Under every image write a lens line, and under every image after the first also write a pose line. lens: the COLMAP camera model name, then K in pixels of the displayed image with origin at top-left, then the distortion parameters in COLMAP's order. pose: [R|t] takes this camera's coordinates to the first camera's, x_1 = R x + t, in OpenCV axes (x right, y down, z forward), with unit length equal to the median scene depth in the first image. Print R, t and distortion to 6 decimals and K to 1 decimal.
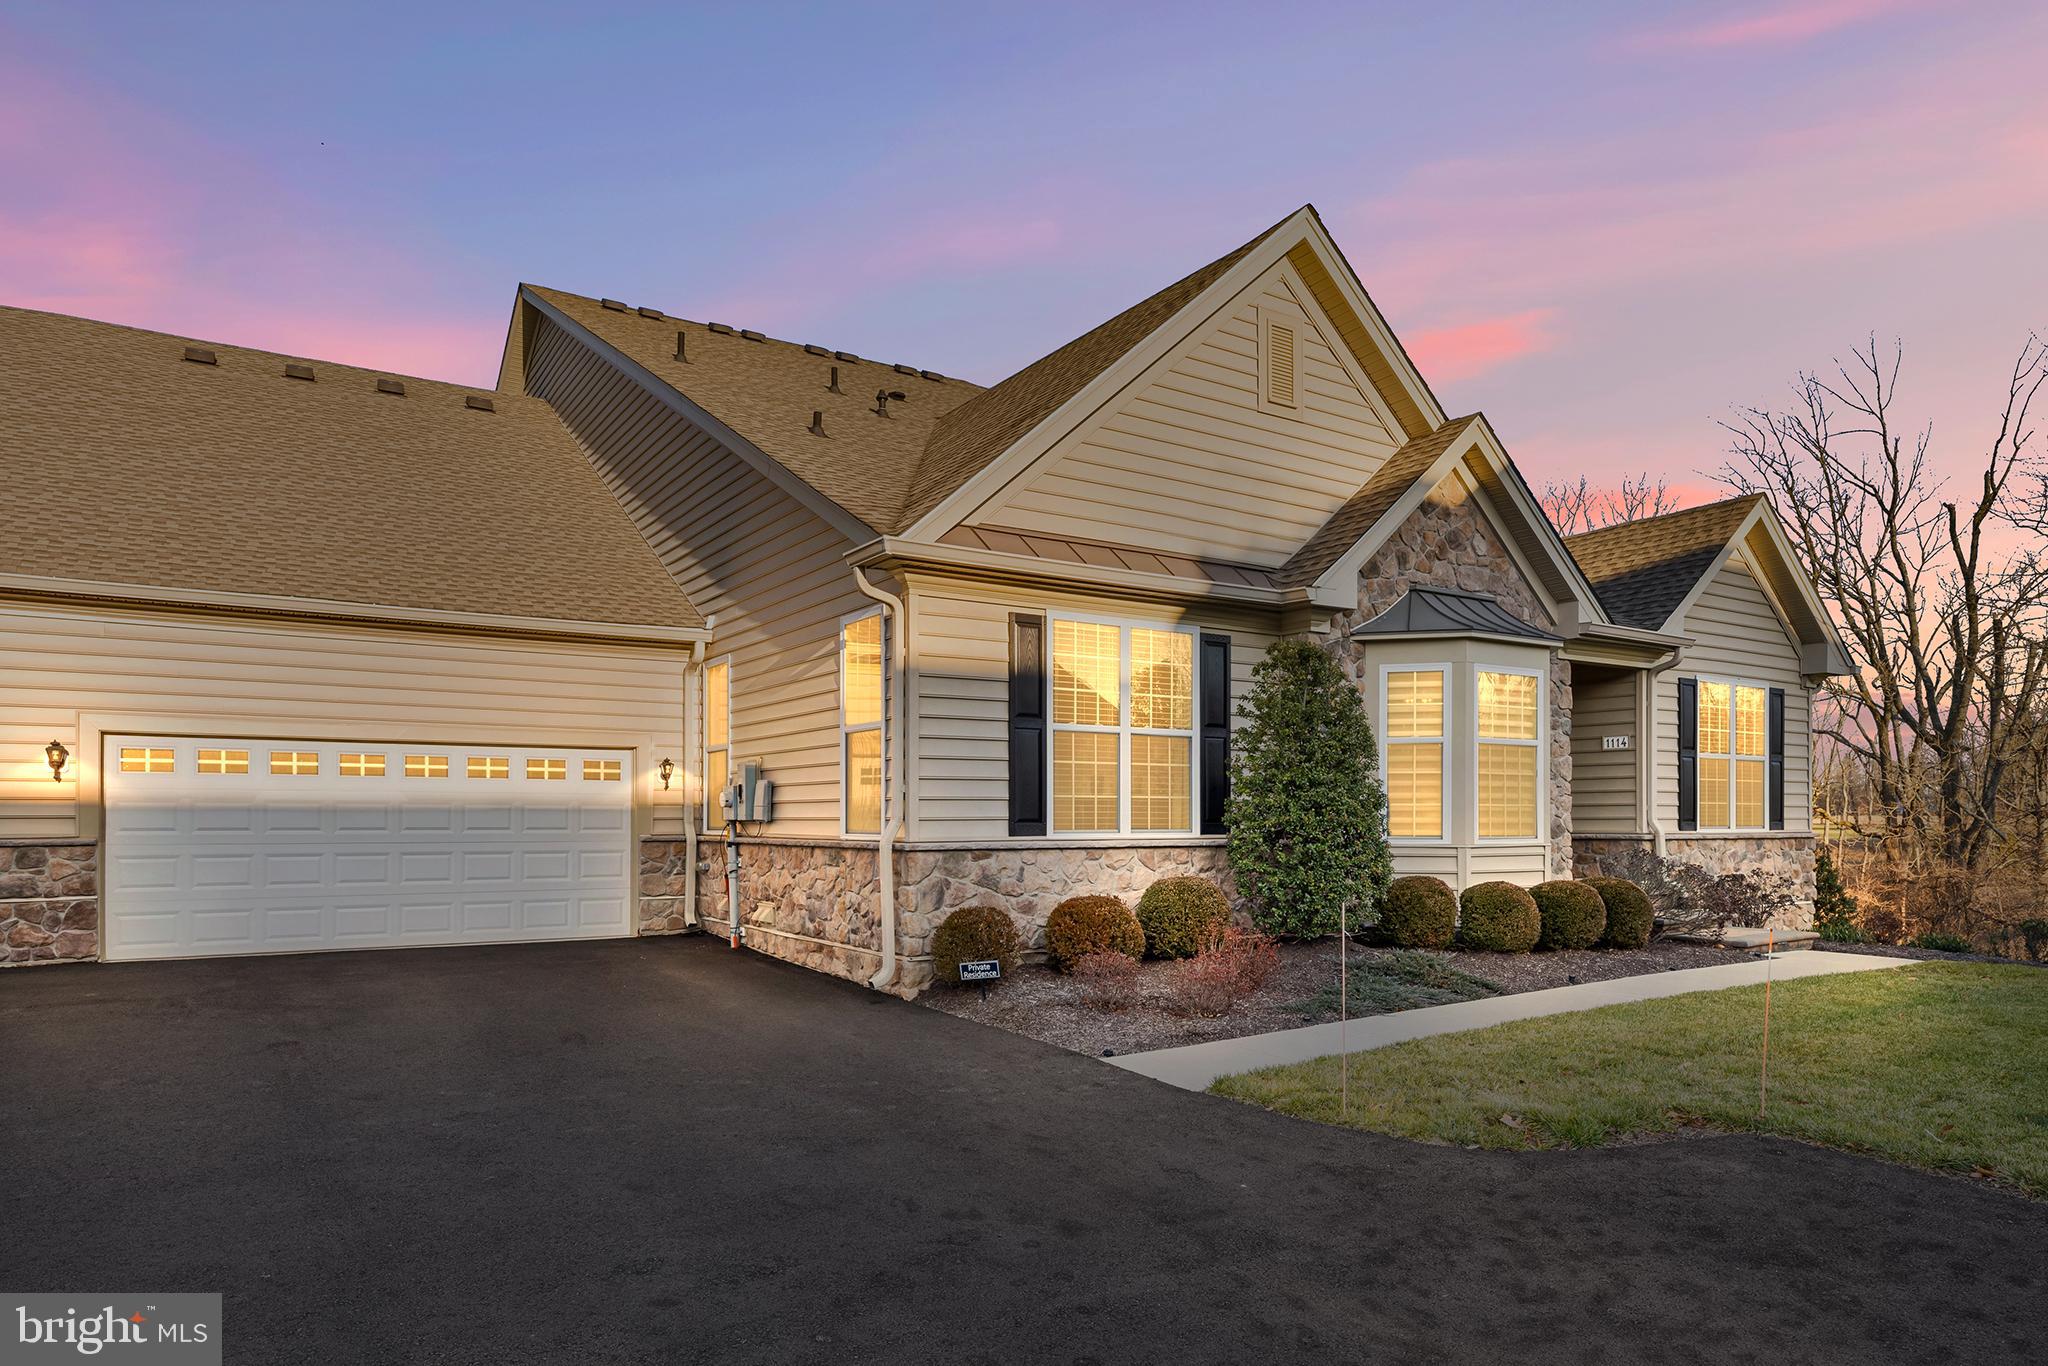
lens RADIAL K [[1229.4, 0, 1023.3], [0, 1229.4, 703.9], [0, 0, 1]] dist [0.006817, 0.000934]
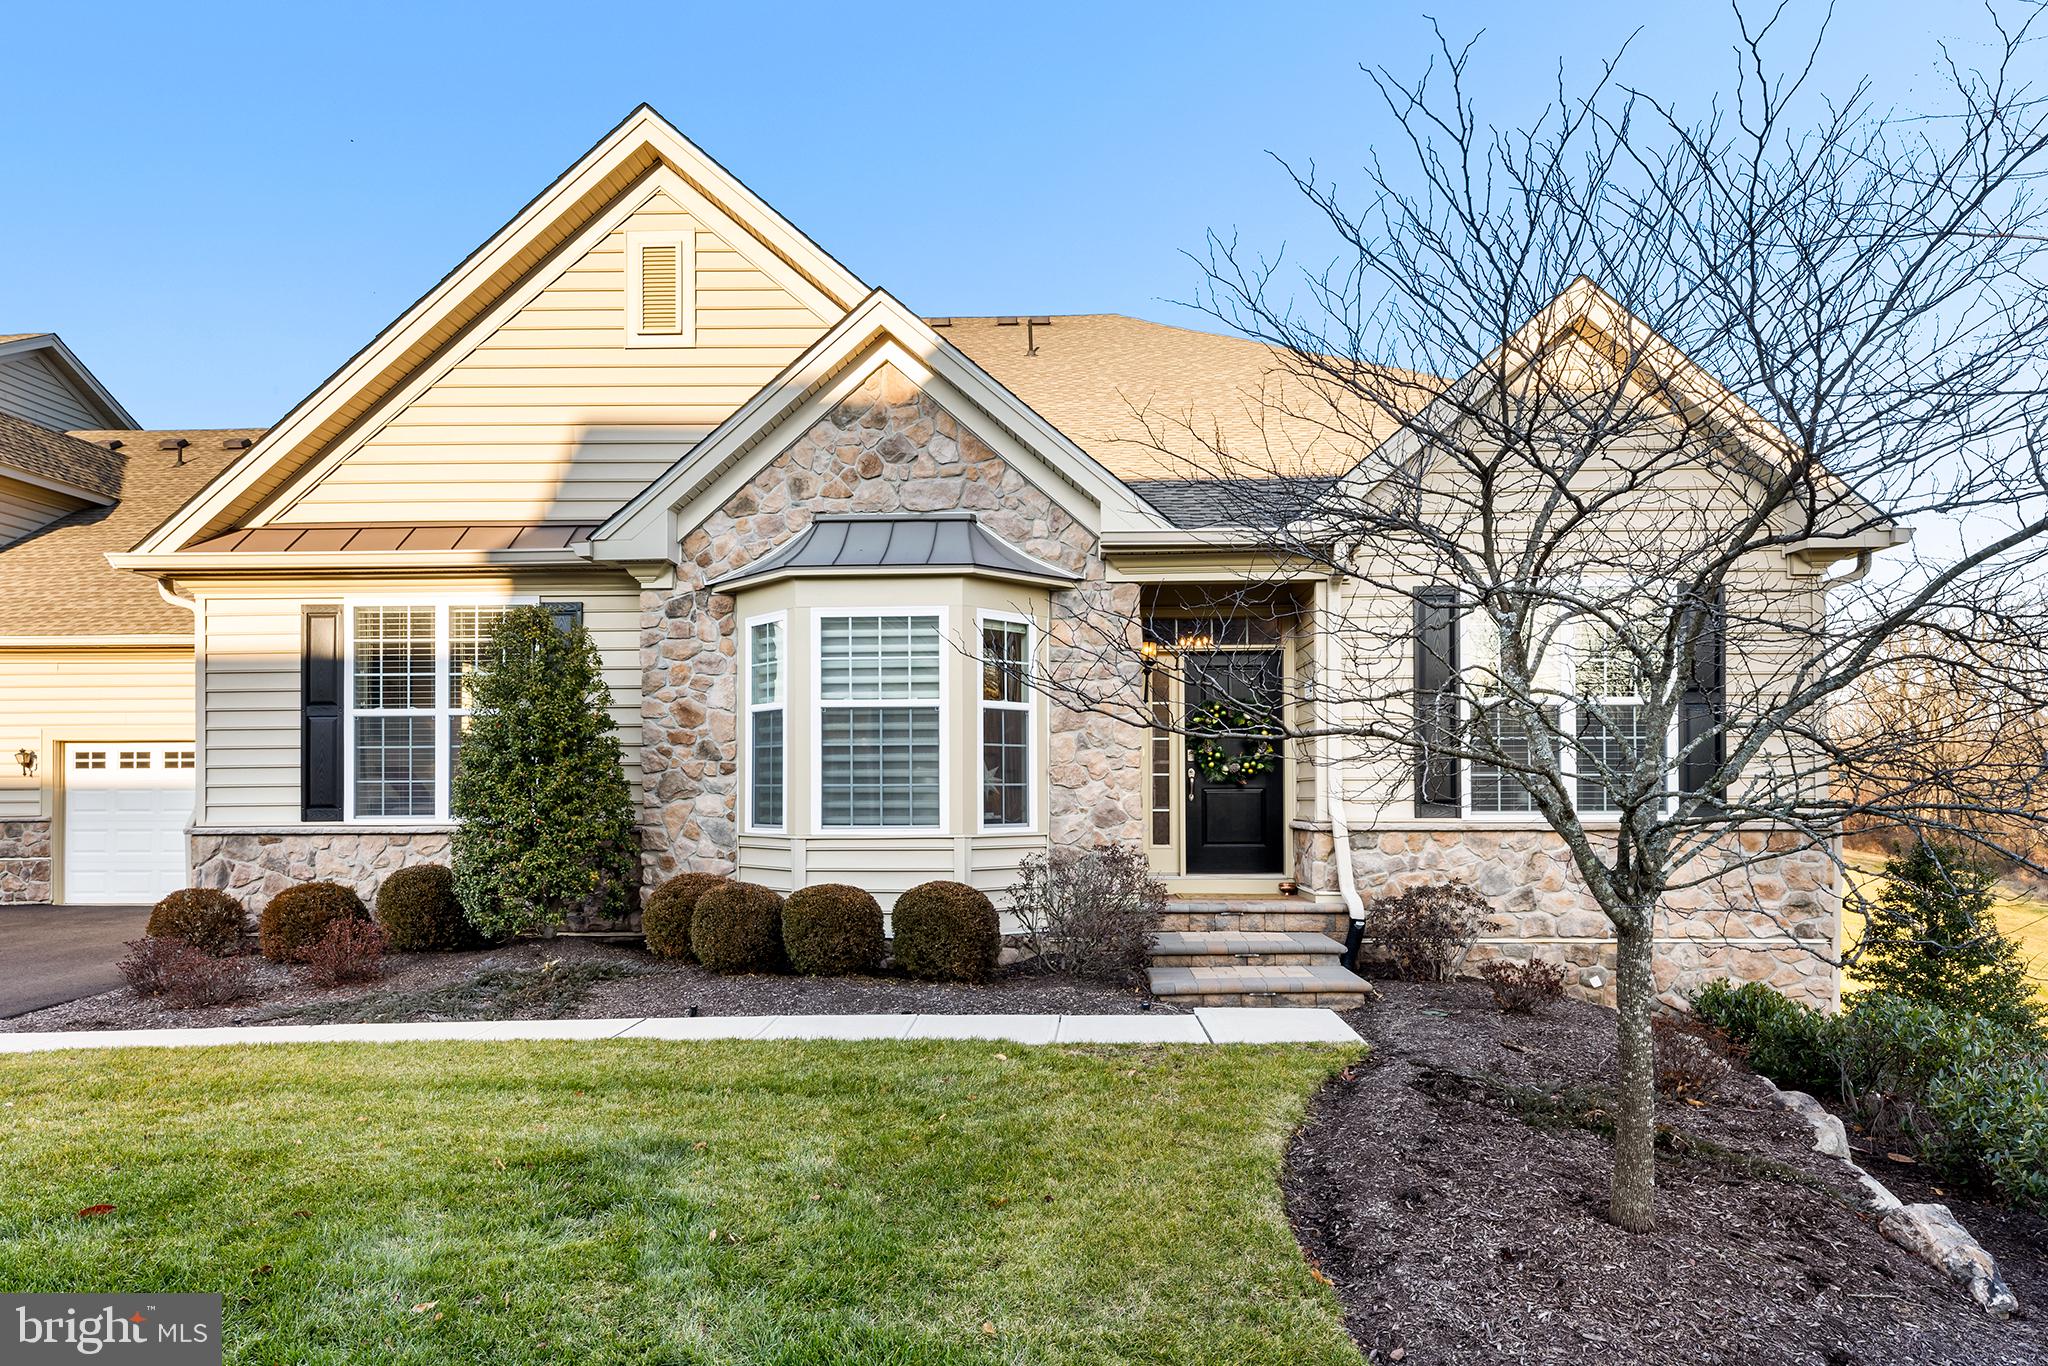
lens RADIAL K [[1304.9, 0, 1023.3], [0, 1304.9, 663.6], [0, 0, 1]] dist [0.005454, 0.000192]
pose [[0.818510, -0.060322, -0.571317, 1.100138], [0.057169, 0.998088, -0.023478, 0.035154], [0.571641, -0.013445, 0.820394, 0.439293]]
